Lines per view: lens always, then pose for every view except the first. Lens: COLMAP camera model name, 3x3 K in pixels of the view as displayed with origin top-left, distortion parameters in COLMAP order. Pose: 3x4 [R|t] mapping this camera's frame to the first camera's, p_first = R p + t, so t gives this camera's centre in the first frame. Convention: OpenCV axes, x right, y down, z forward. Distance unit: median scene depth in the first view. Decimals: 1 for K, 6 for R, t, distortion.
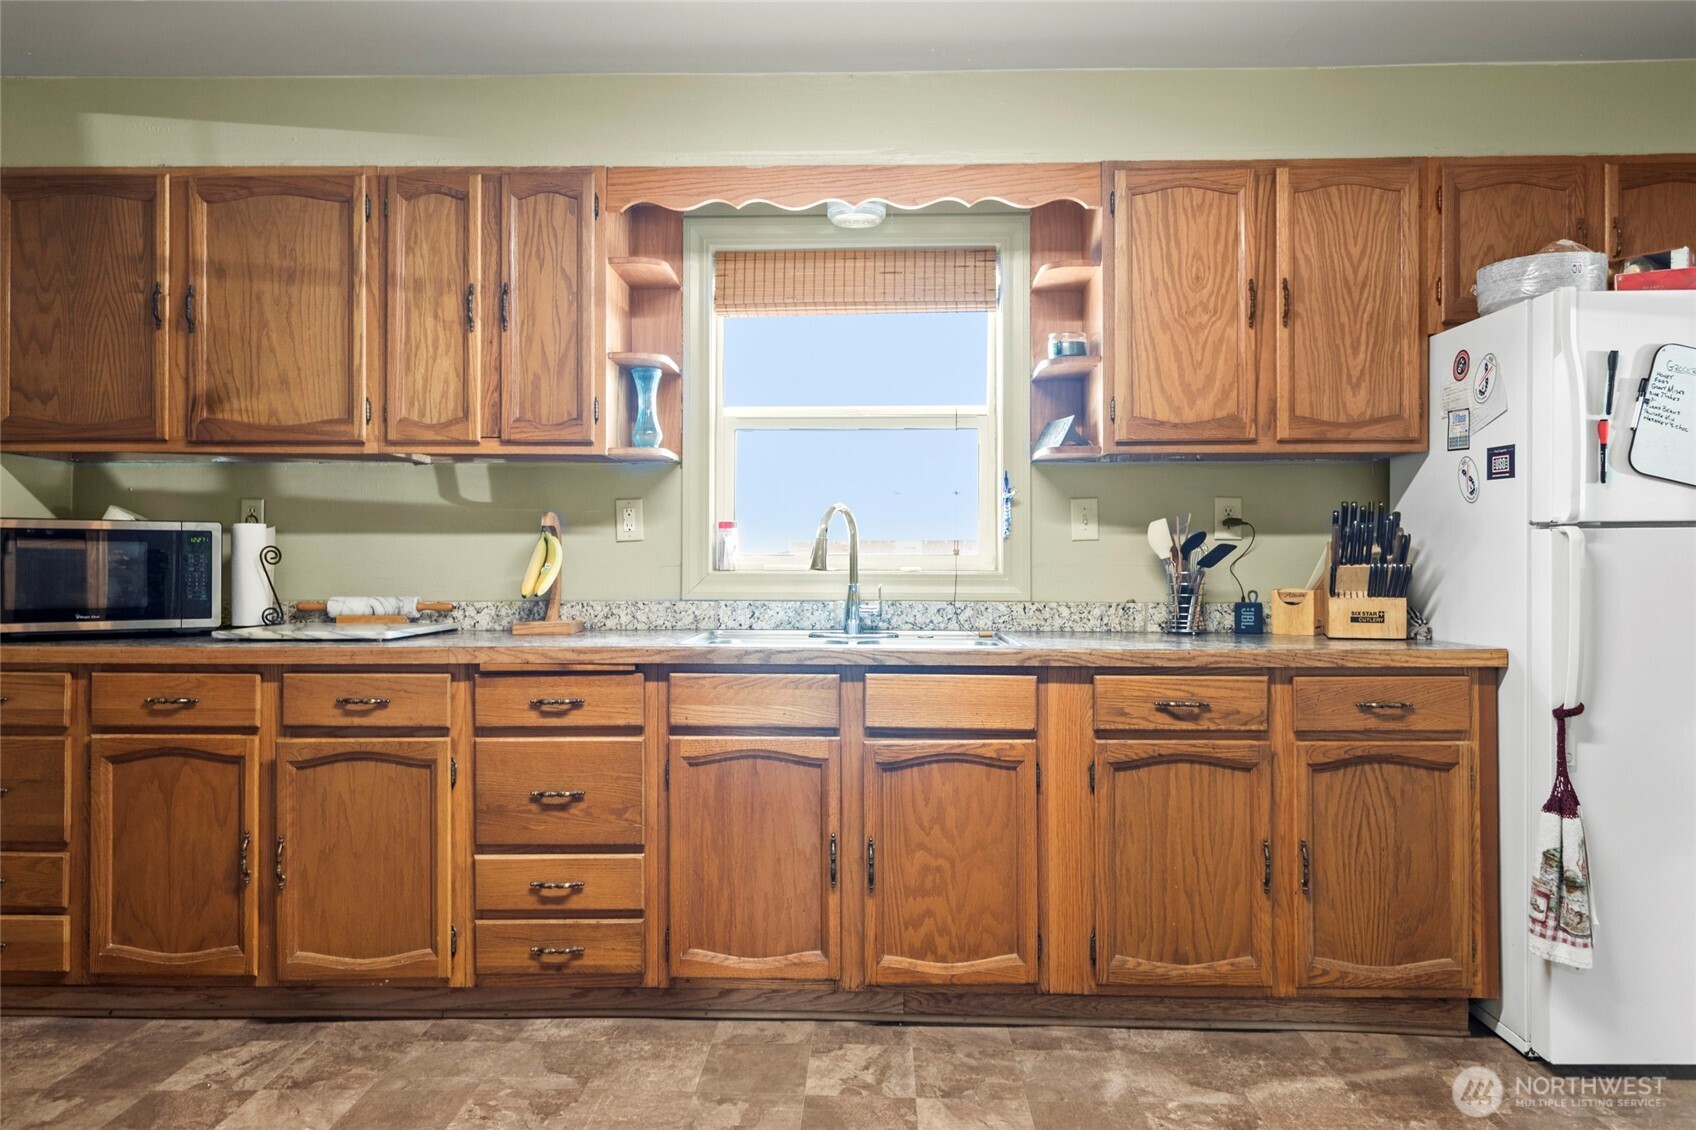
lens RADIAL K [[1071.4, 0, 849.8], [0, 1071.4, 557.4], [0, 0, 1]] dist [0.001511, -0.000501]
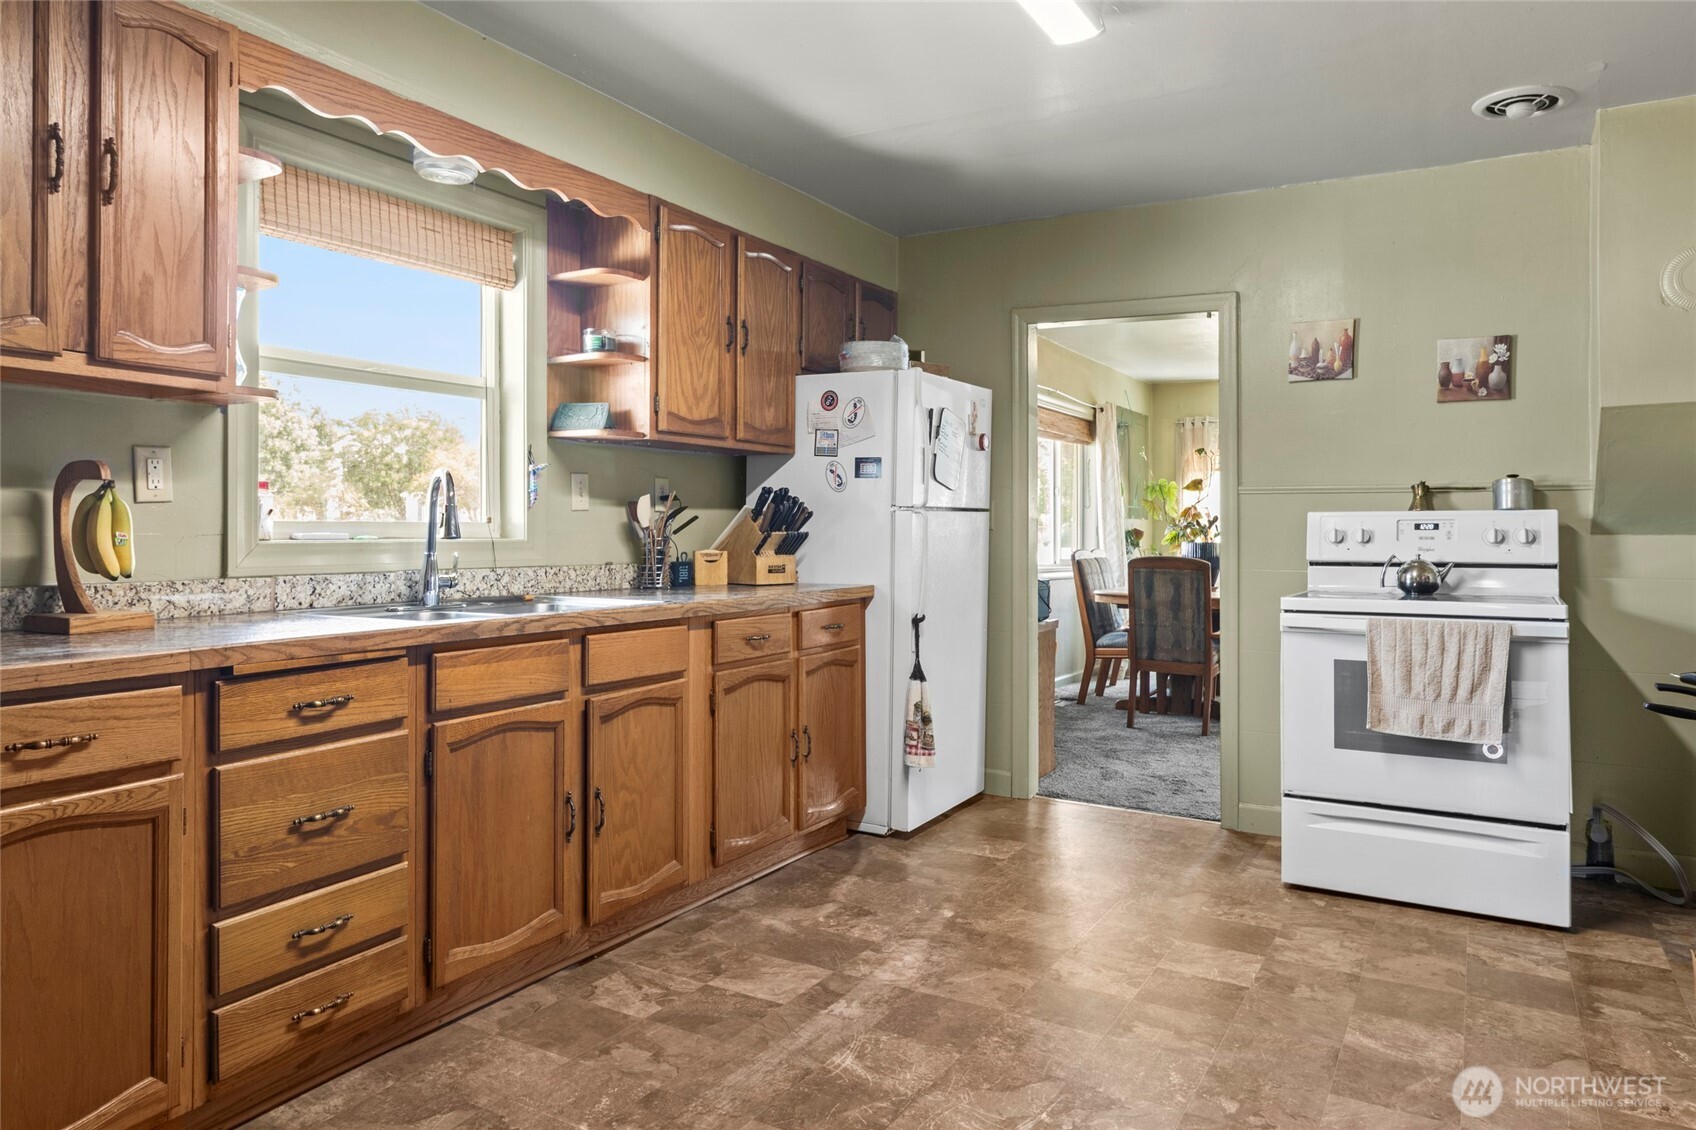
lens RADIAL K [[1085.6, 0, 847.7], [0, 1085.6, 519.1], [0, 0, 1]] dist [0.001472, -0.000683]
pose [[0.482075, 0.008541, 0.876088, -0.804213], [-0.007914, 0.999954, -0.005394, -0.003708], [-0.876094, -0.004333, 0.482121, 0.250393]]
